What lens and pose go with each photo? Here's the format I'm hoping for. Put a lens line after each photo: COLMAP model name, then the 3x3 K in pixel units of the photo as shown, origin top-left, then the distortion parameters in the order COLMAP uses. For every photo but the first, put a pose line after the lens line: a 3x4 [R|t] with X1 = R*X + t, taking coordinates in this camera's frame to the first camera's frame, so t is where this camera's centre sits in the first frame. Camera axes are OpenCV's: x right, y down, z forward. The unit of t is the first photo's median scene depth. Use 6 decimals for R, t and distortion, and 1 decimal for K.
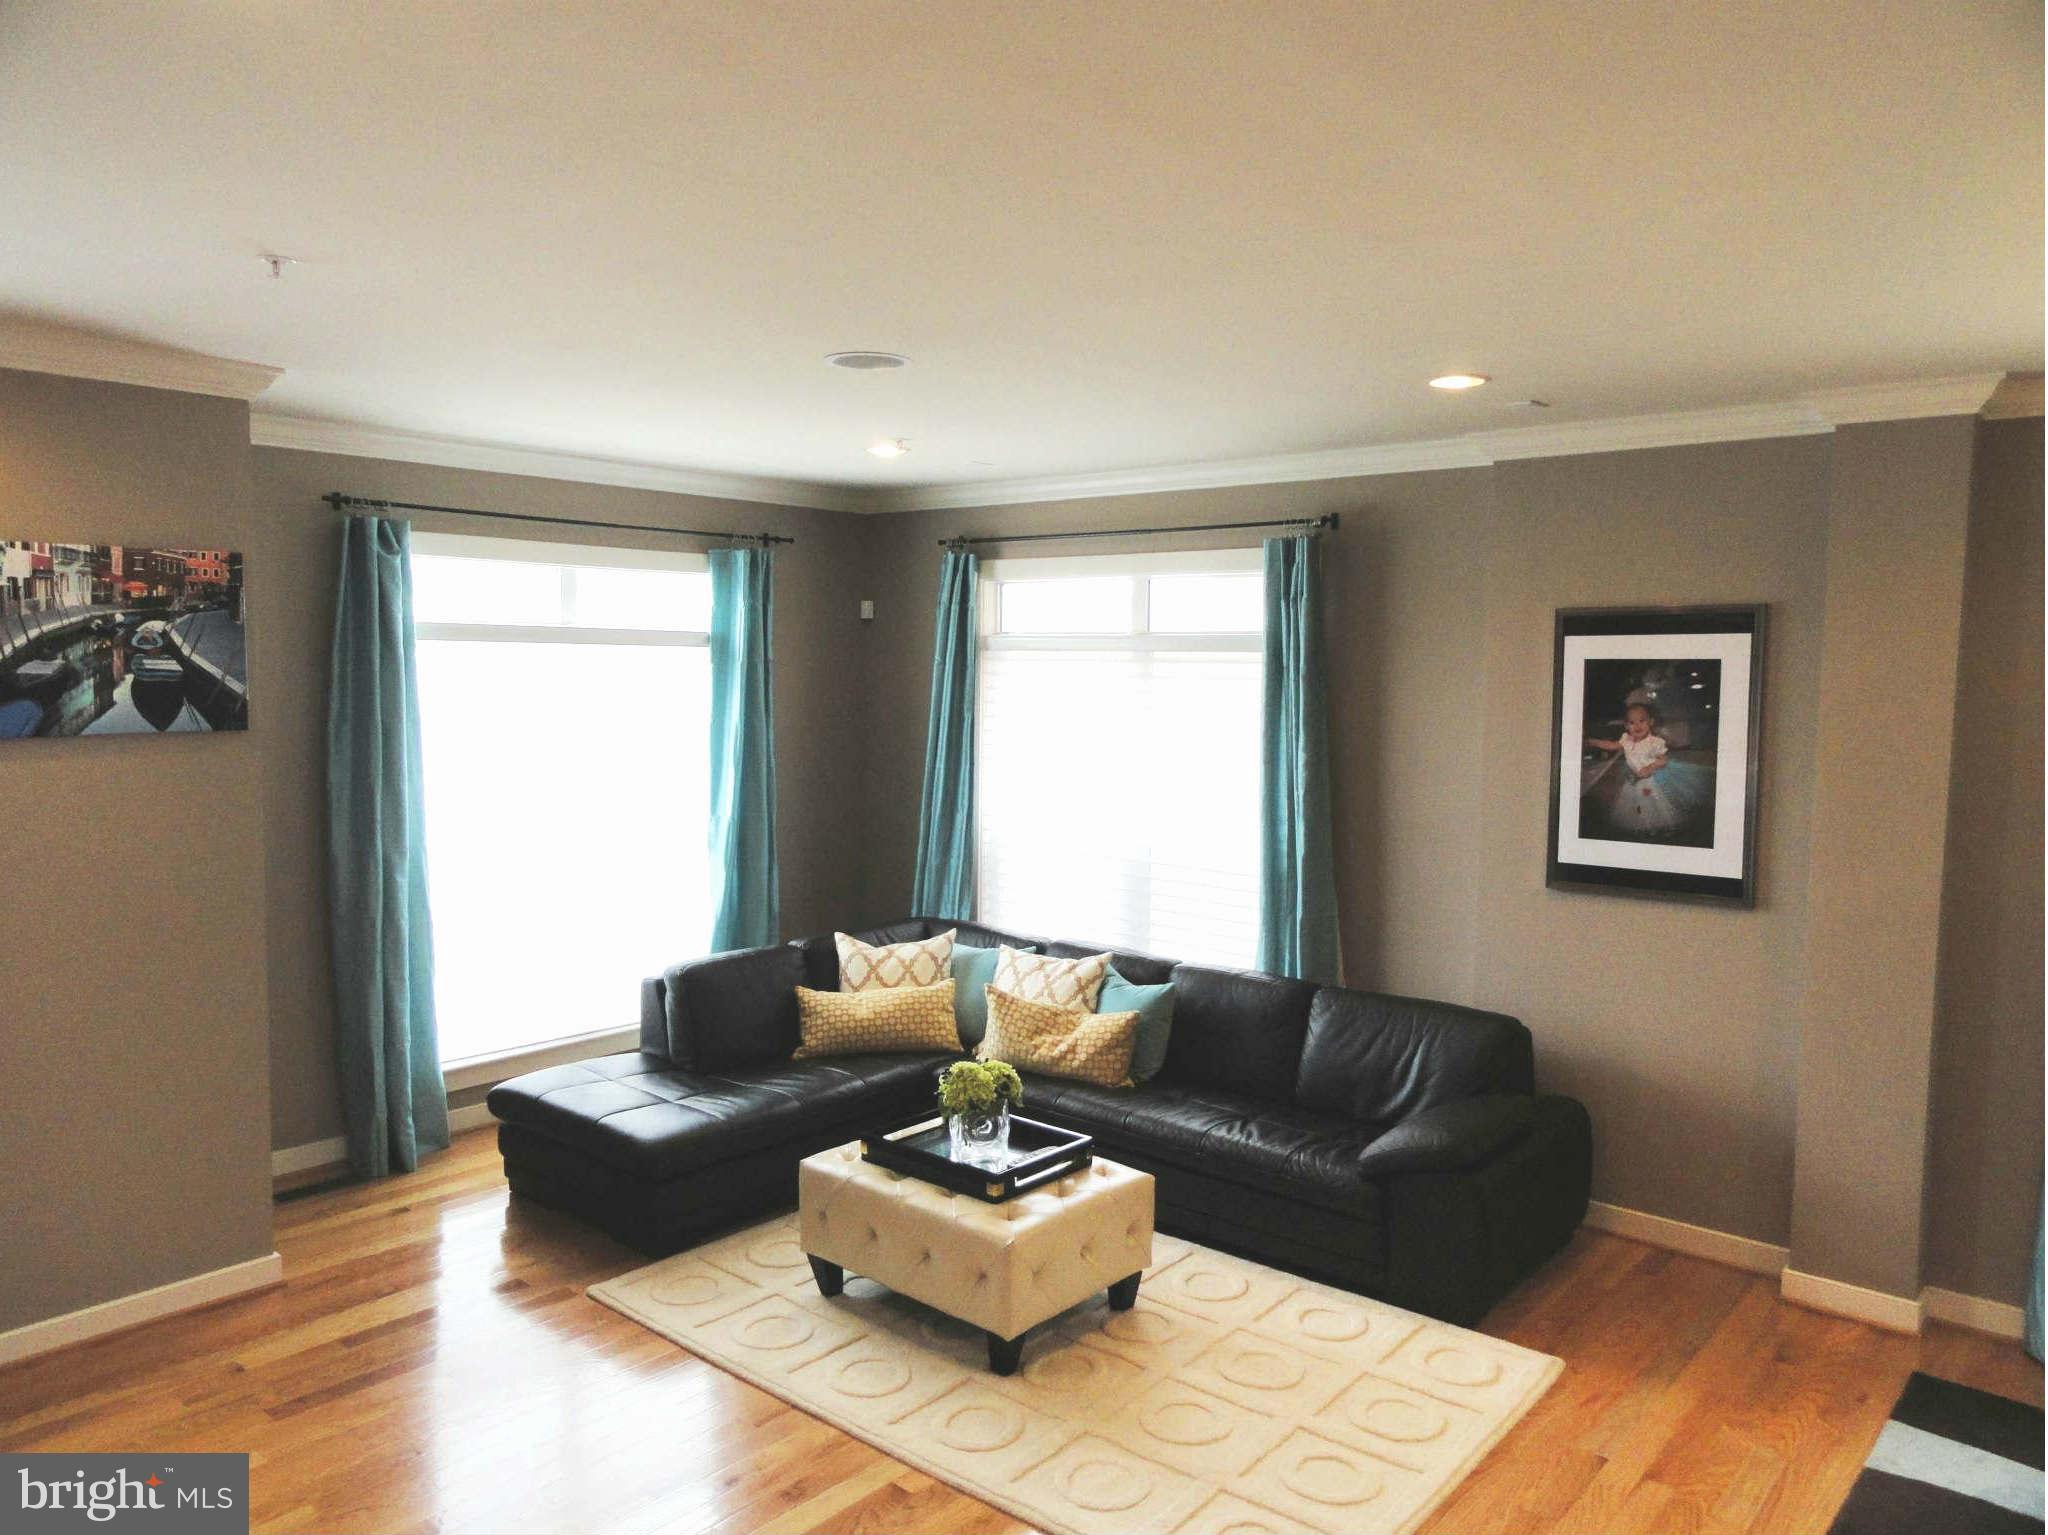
lens RADIAL K [[1439.7, 0, 1024.0], [0, 1439.7, 767.5], [0, 0, 1]] dist [0.002147, 0.002058]
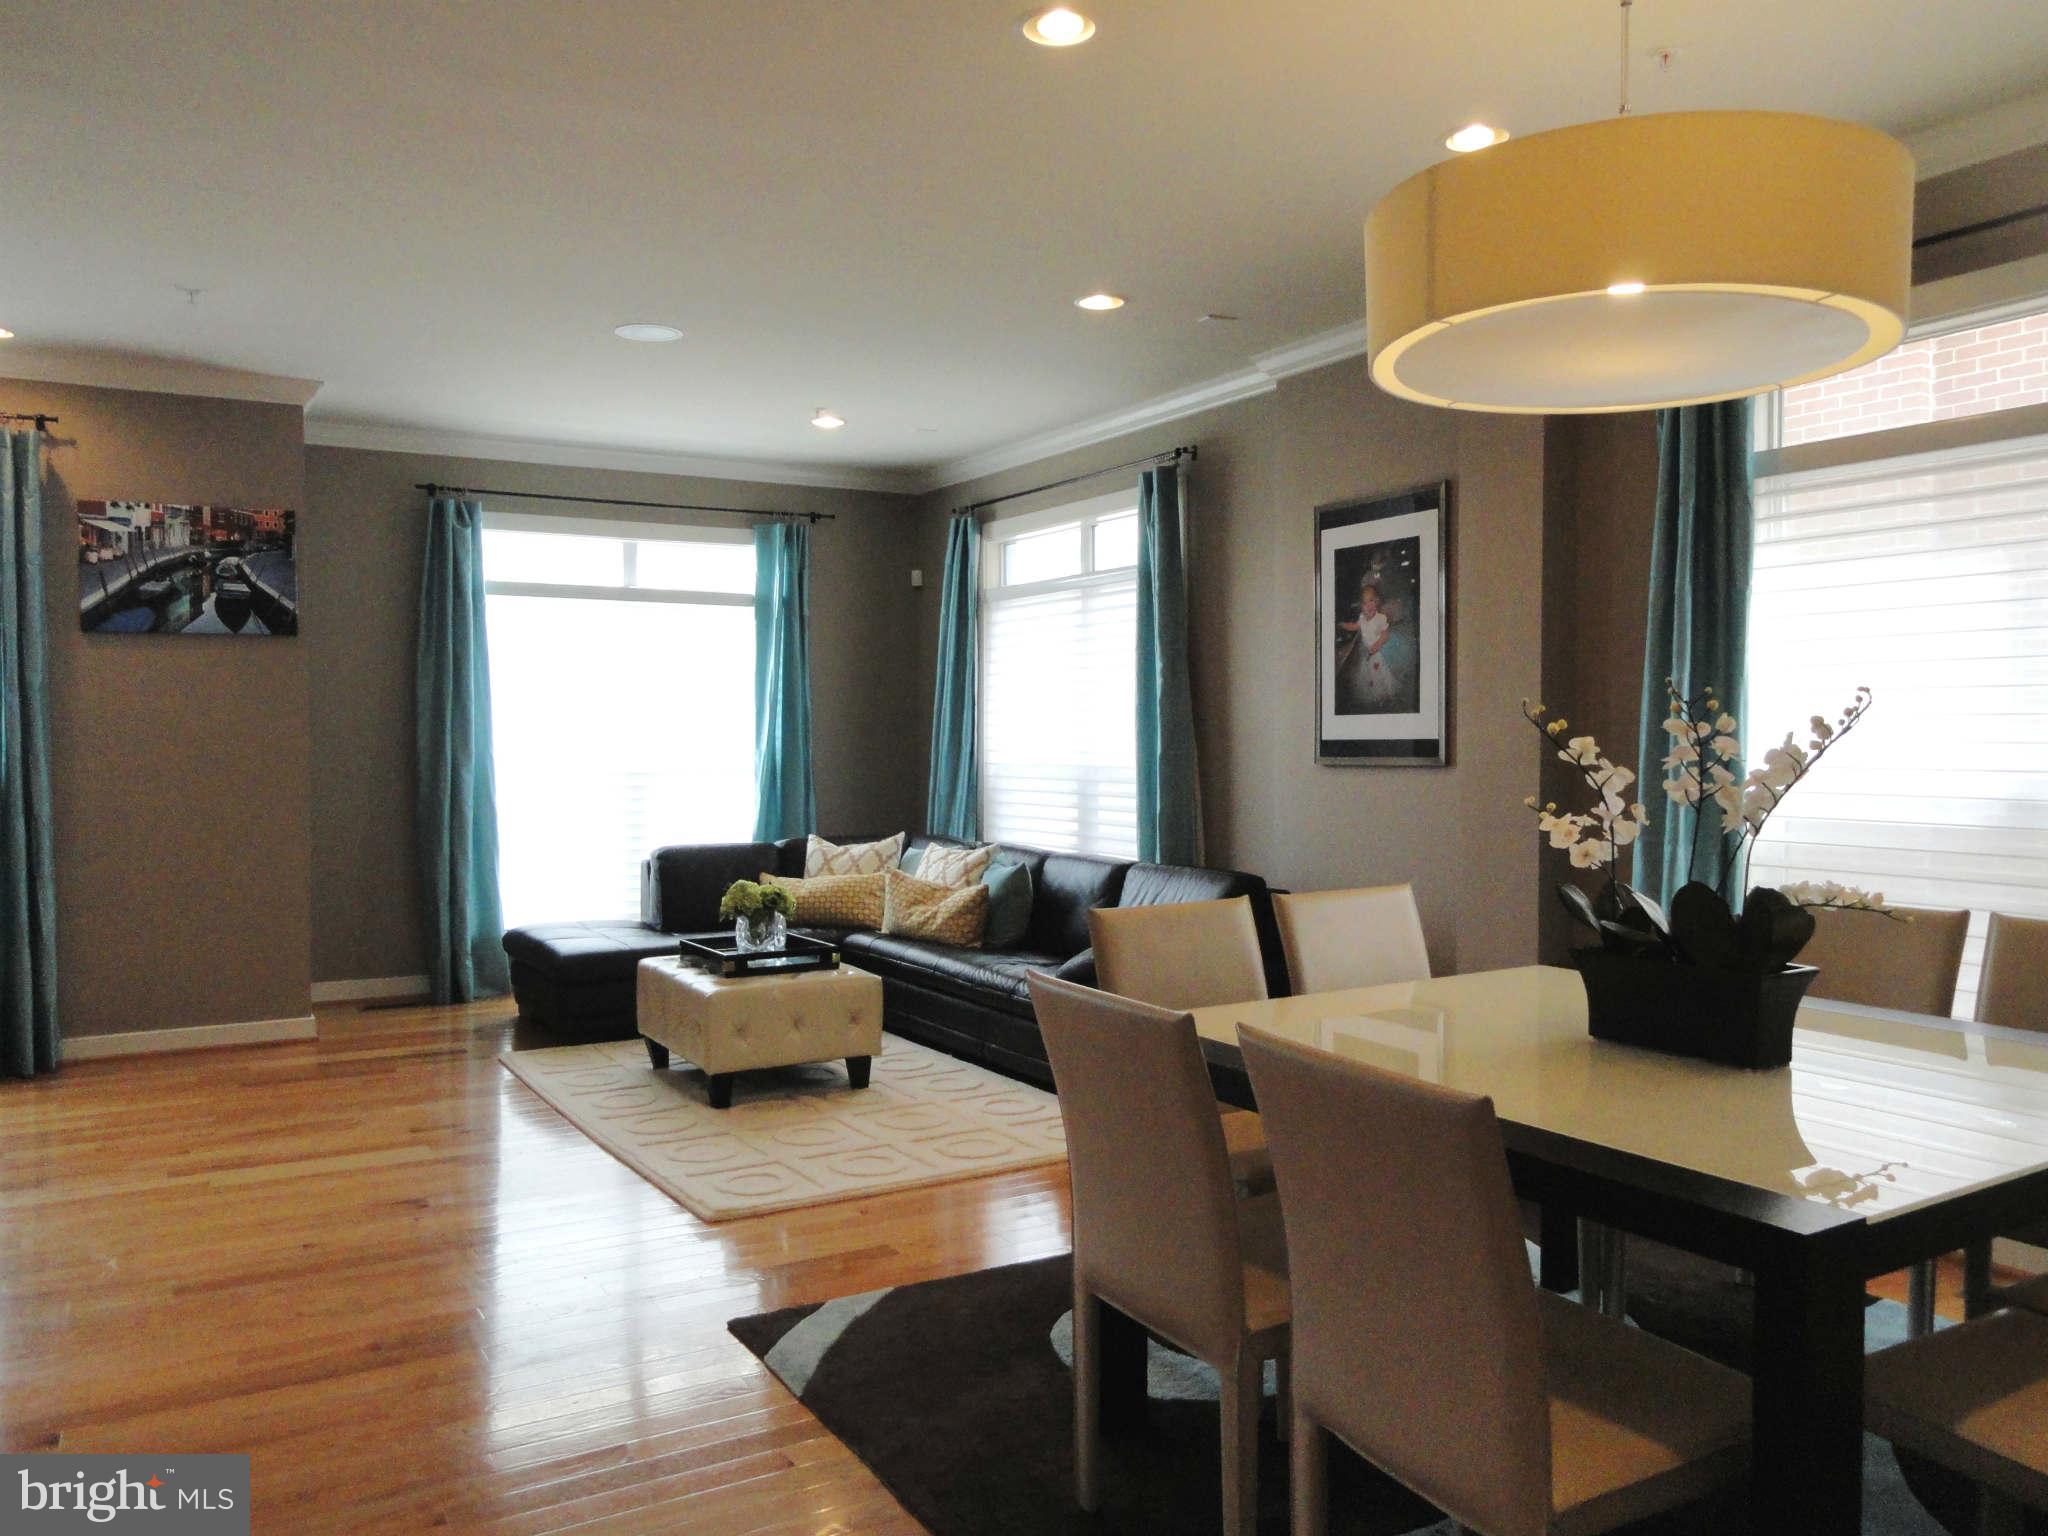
lens RADIAL K [[1547.1, 0, 1024.0], [0, 1547.1, 768.0], [0, 0, 1]] dist [-0.005633, -0.001428]
pose [[0.945102, -0.007107, -0.326698, 0.556095], [-0.010427, 0.998598, -0.051887, 0.154294], [0.326609, 0.052445, 0.943703, -0.169815]]
